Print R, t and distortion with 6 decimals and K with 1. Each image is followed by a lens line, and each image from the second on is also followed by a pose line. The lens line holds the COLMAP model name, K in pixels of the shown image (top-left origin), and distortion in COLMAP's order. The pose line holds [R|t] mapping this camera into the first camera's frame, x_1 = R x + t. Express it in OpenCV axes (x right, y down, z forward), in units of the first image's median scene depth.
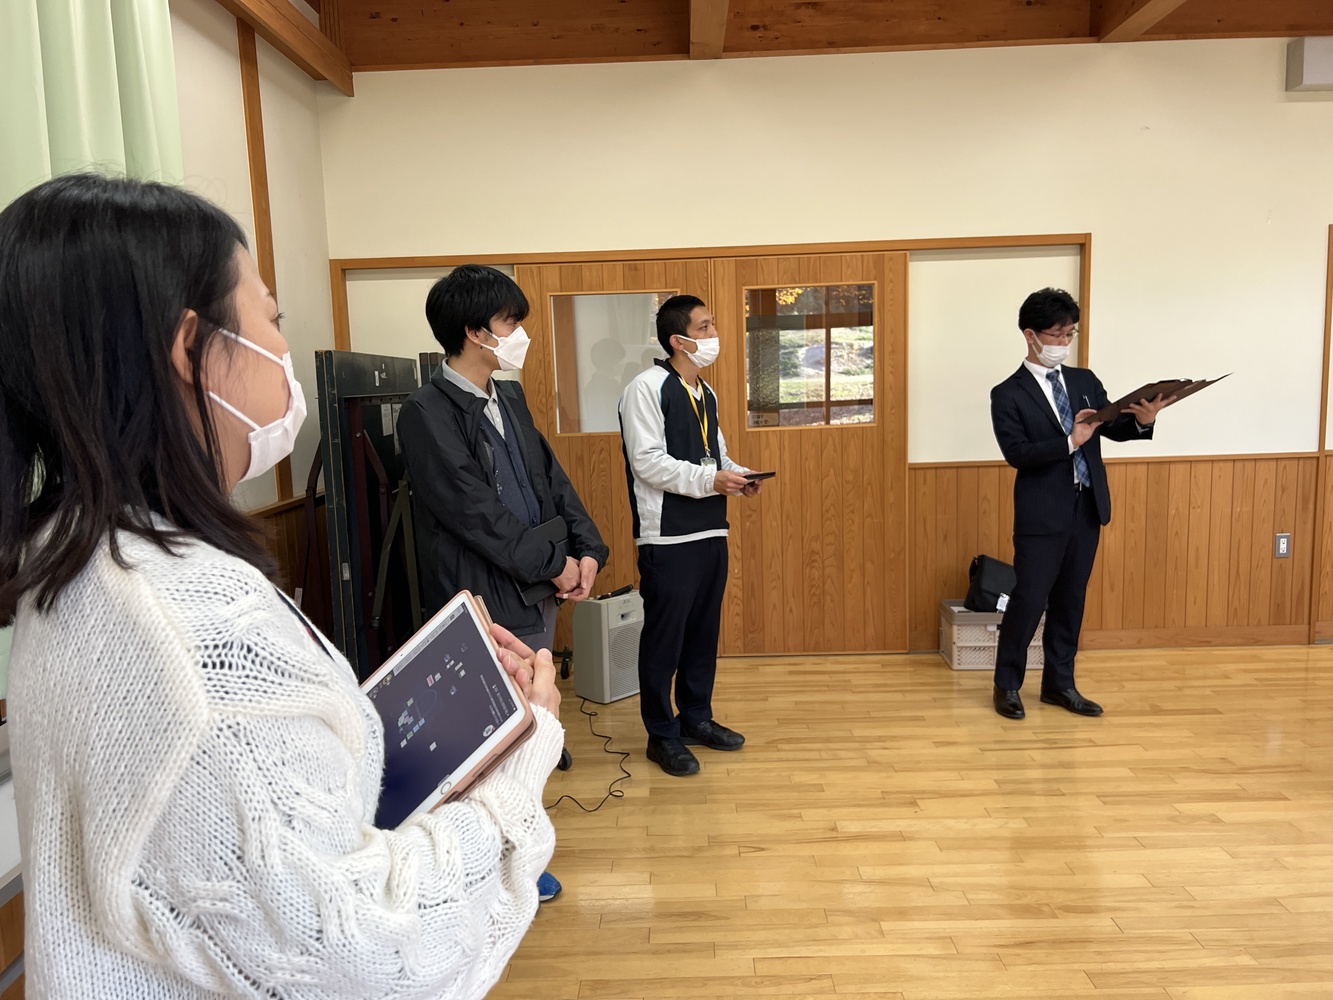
lens RADIAL K [[1015.7, 0, 663.6], [0, 1015.7, 504.9], [0, 0, 1]] dist [0.038172, -0.047211]
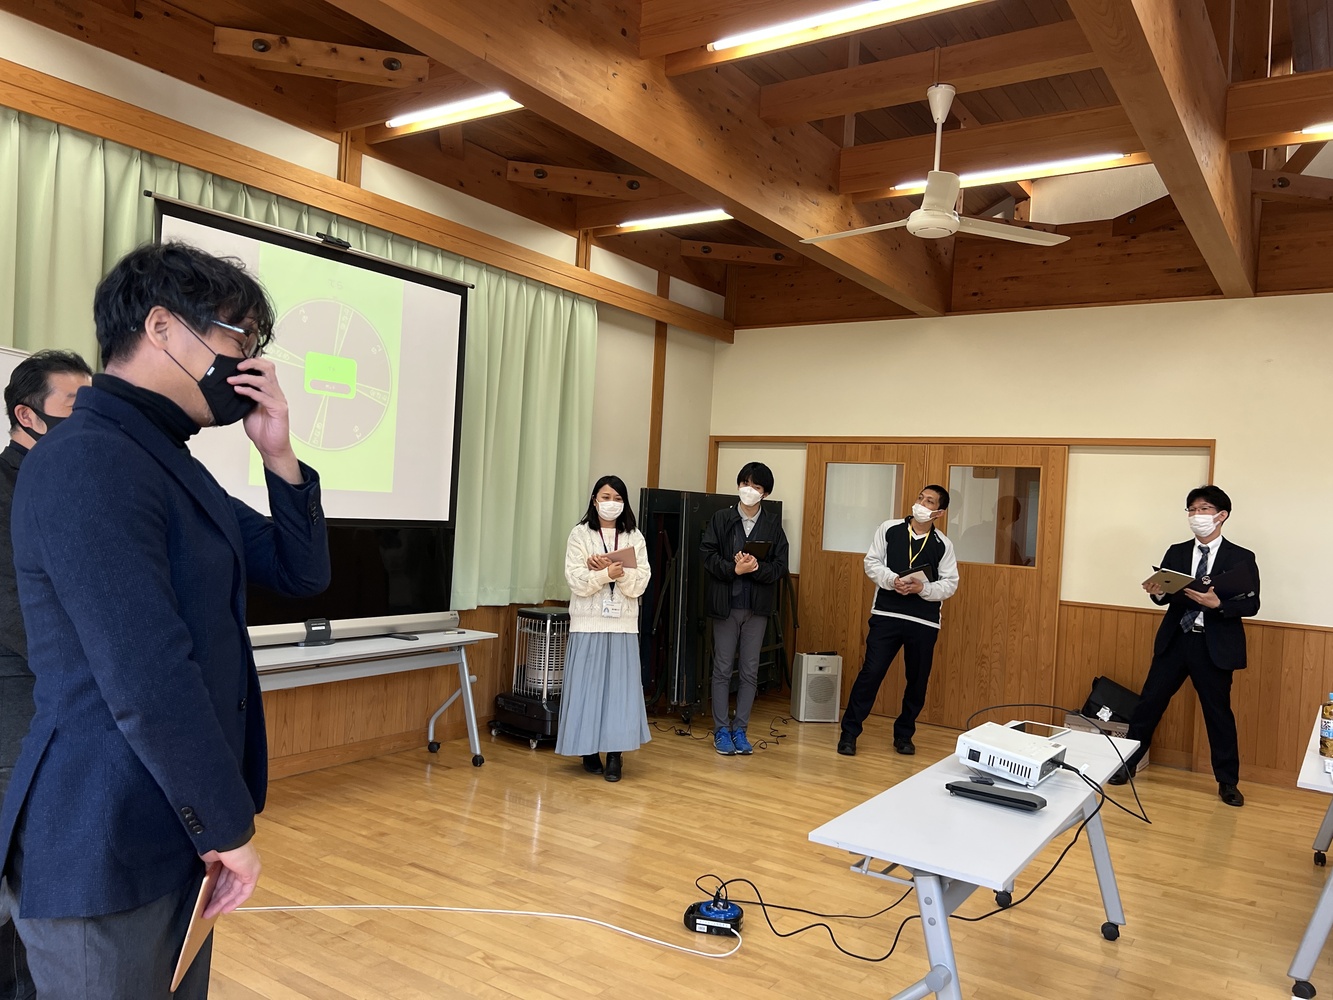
lens RADIAL K [[997.8, 0, 676.8], [0, 997.8, 503.2], [0, 0, 1]] dist [0.071580, -0.078153]
pose [[0.839374, 0.077530, -0.537996, 0.520408], [-0.151850, 0.983814, -0.095137, 0.036080], [0.521913, 0.161550, 0.837561, -0.391826]]
